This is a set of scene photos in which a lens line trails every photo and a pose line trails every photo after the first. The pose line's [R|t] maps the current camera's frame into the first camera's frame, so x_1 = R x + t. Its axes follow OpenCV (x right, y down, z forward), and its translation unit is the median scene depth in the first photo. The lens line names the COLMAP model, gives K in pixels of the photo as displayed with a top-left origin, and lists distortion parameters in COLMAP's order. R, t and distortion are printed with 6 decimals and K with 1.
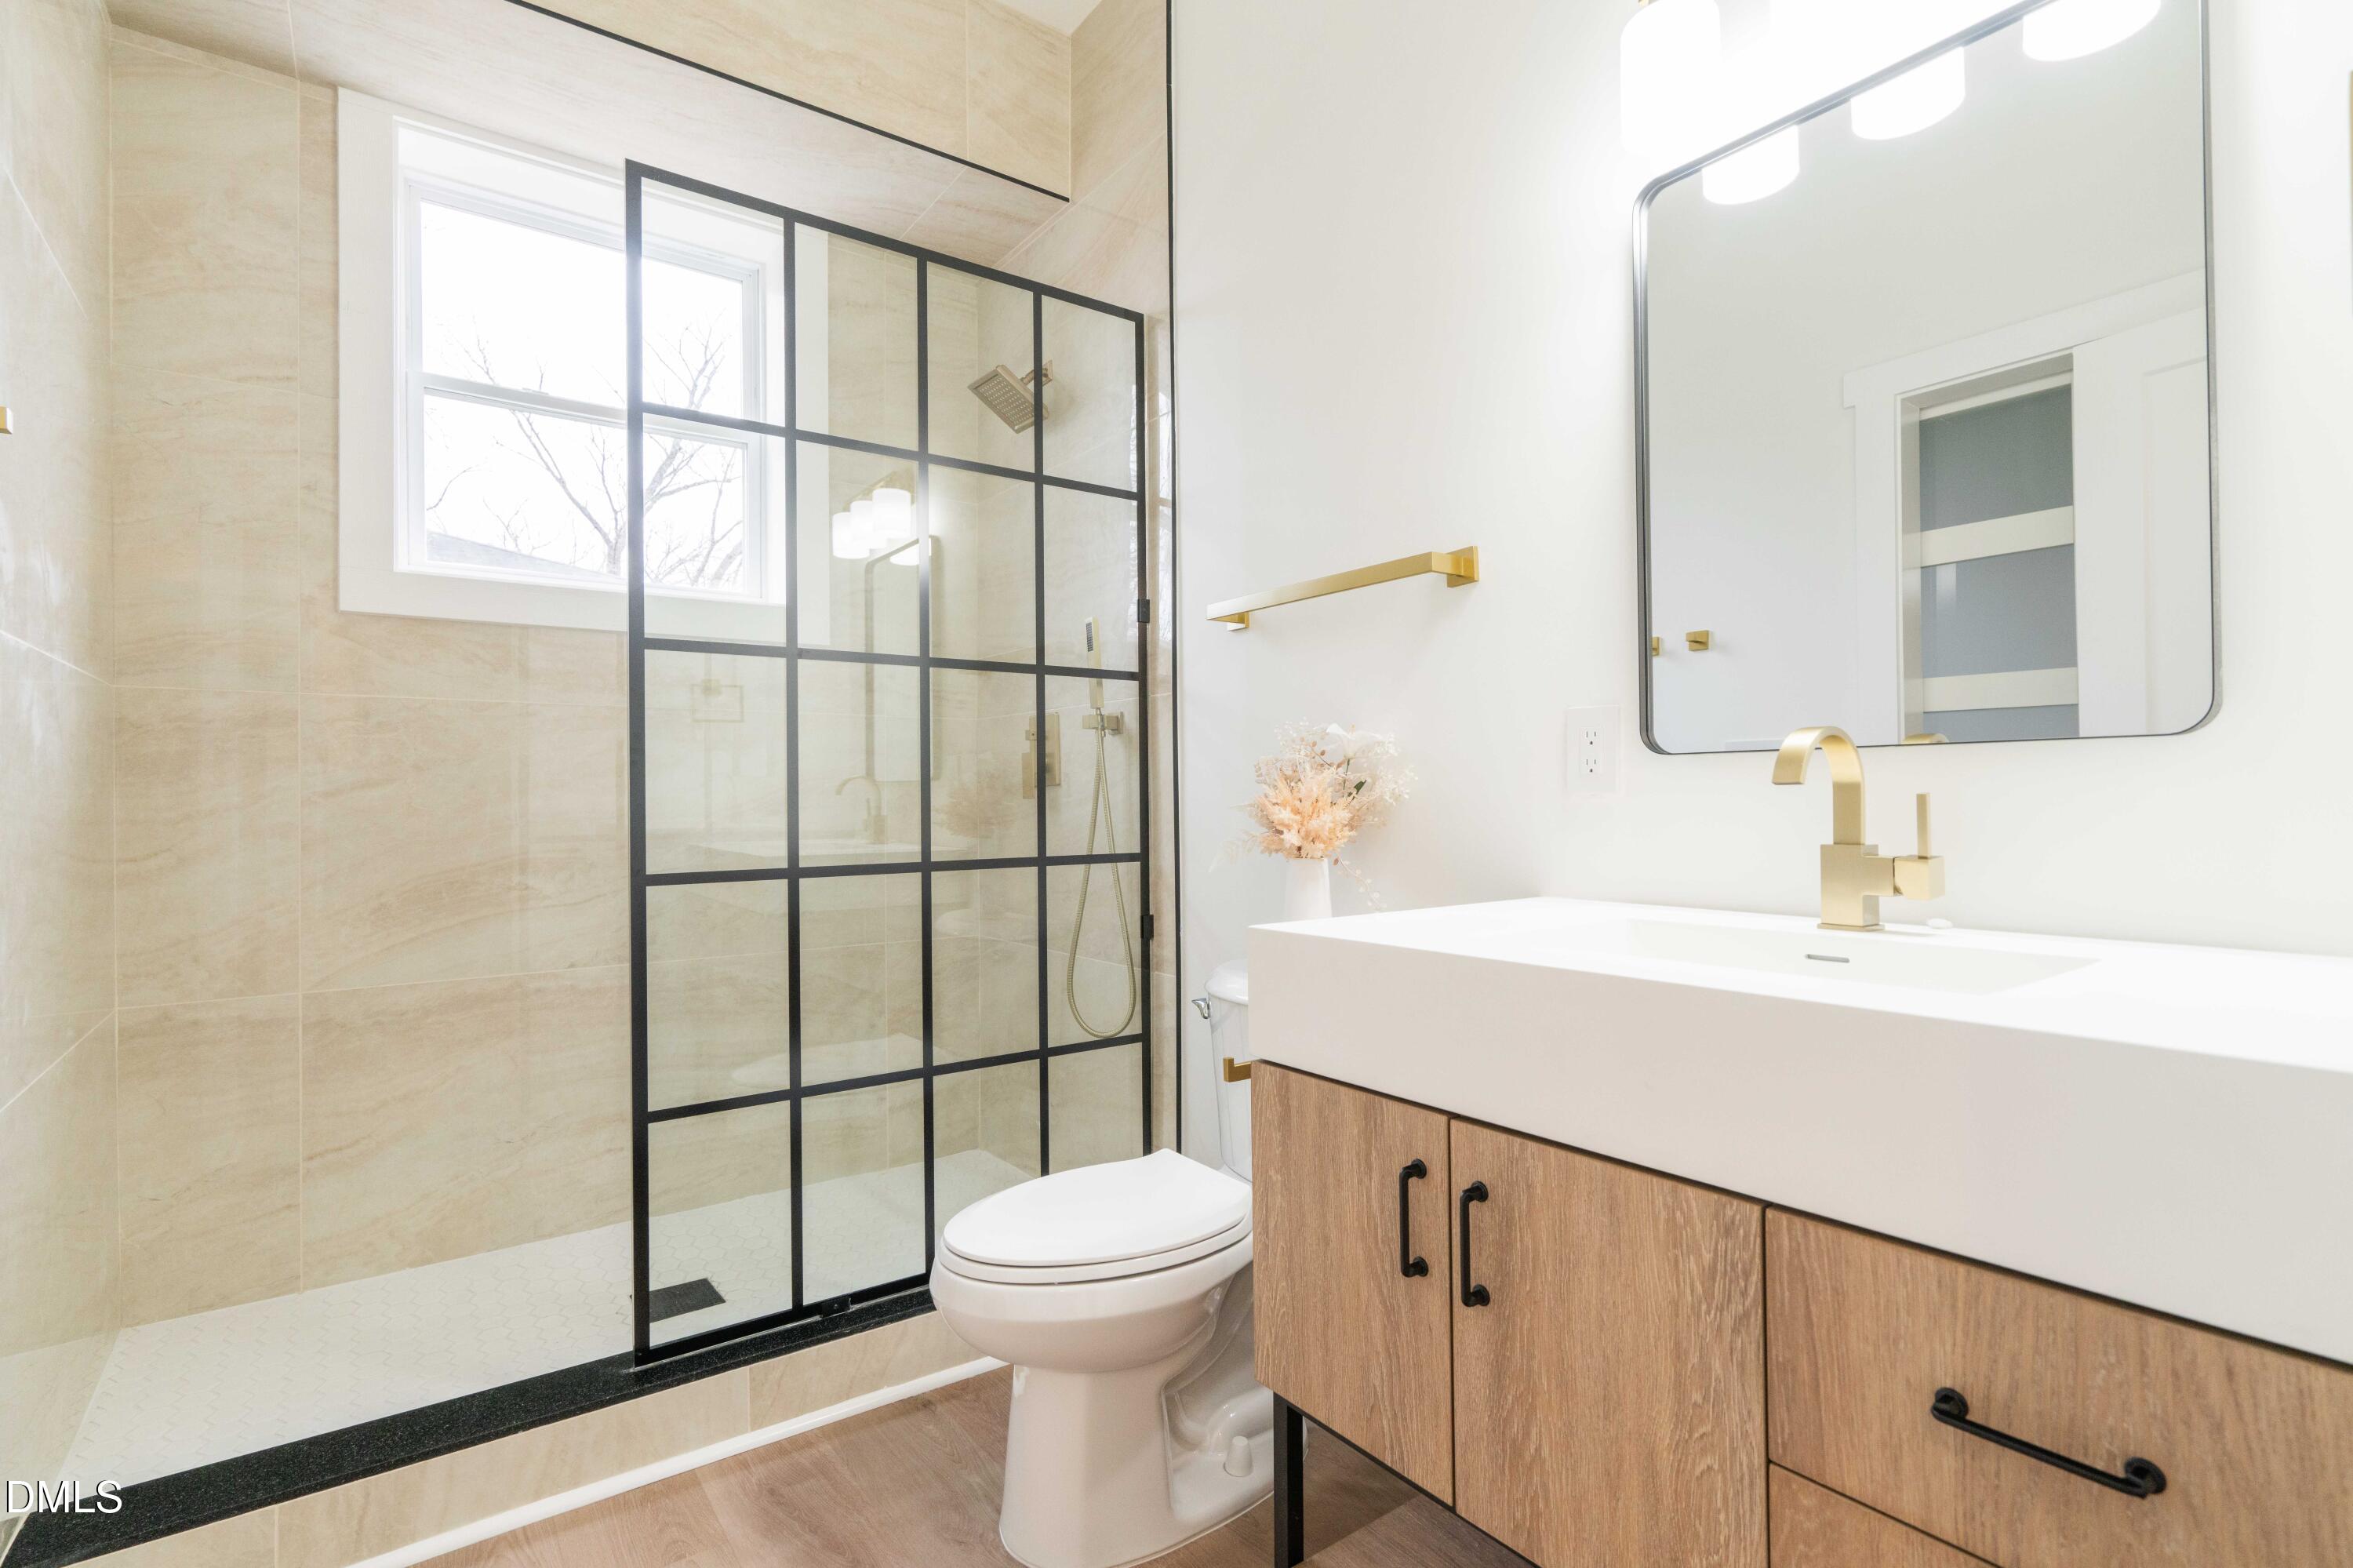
lens RADIAL K [[1098.1, 0, 1178.6], [0, 1098.1, 787.0], [0, 0, 1]] dist [0.002808, 0.002211]
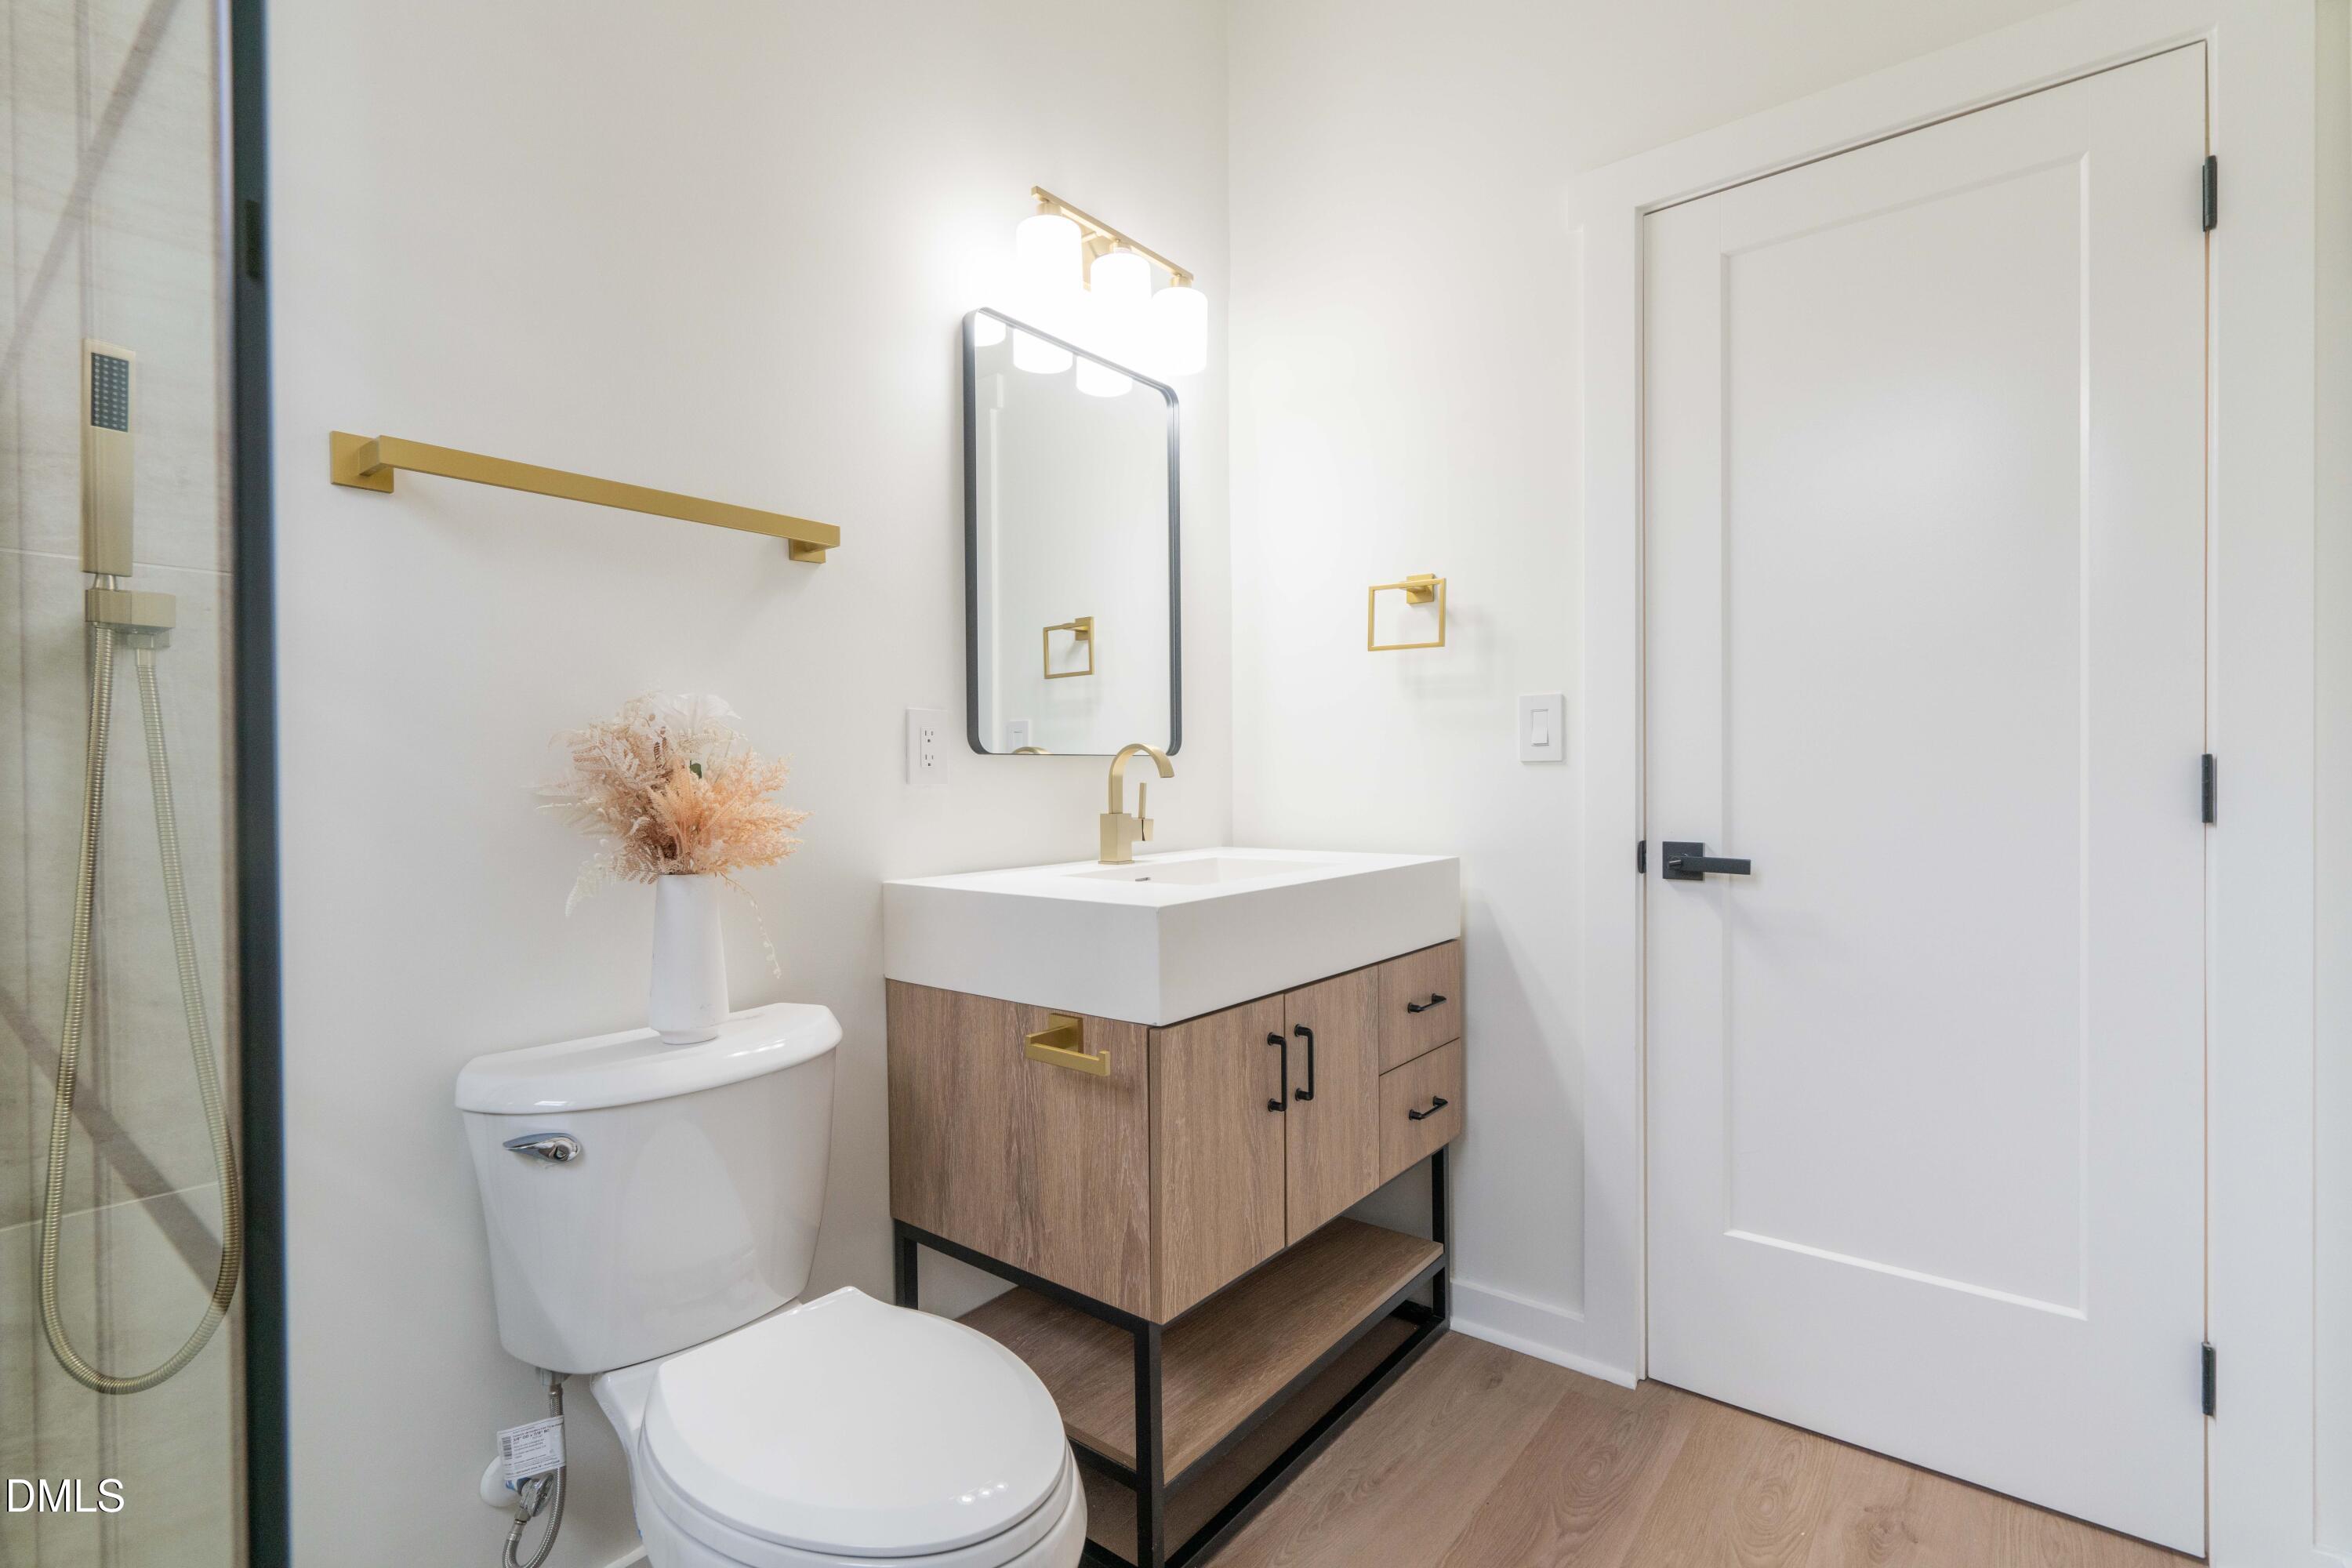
lens RADIAL K [[1097.6, 0, 1175.4], [0, 1097.6, 779.4], [0, 0, 1]] dist [0.002808, 0.002211]
pose [[-0.264987, 0.002362, 0.964249, -1.062068], [-0.000950, 0.999996, -0.002711, 0.005602], [-0.964252, -0.001635, -0.264984, 1.386128]]
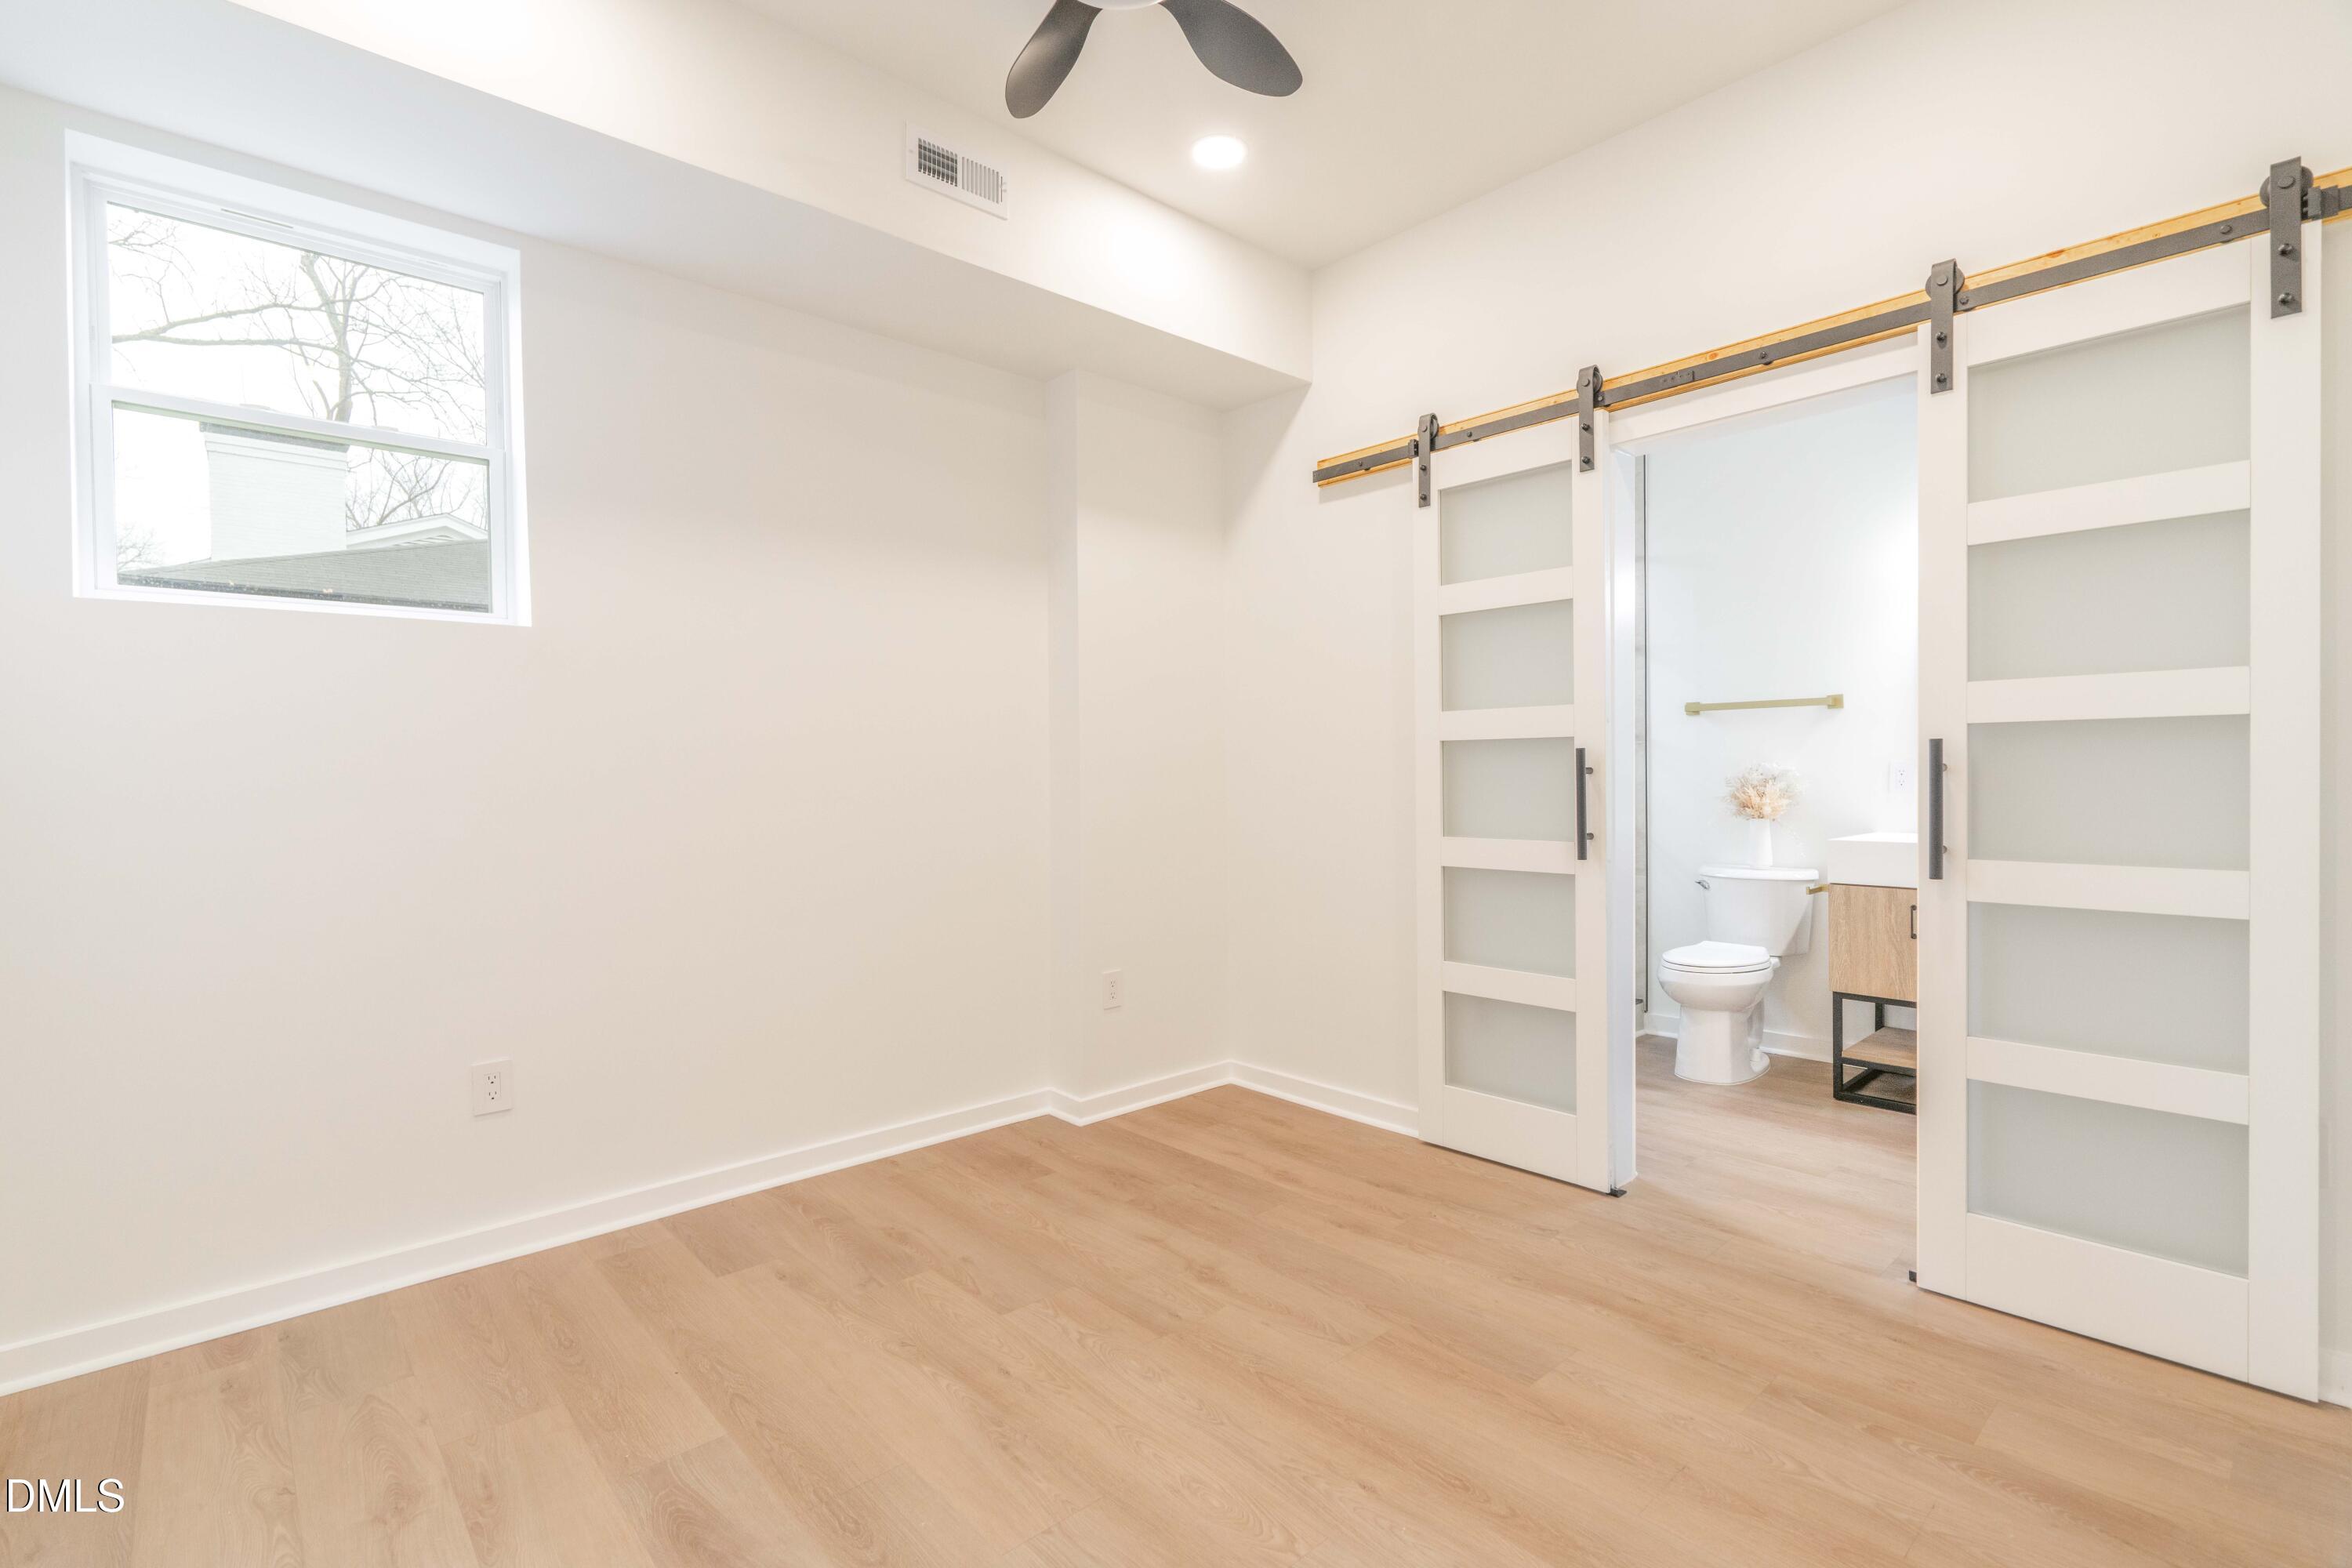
lens RADIAL K [[1097.6, 0, 1177.3], [0, 1097.6, 777.7], [0, 0, 1]] dist [0.002808, 0.002211]
pose [[0.992181, 0.001901, 0.124794, -2.258844], [-0.004546, 0.999771, 0.020914, -0.105733], [-0.124726, -0.021318, 0.991962, -1.902528]]
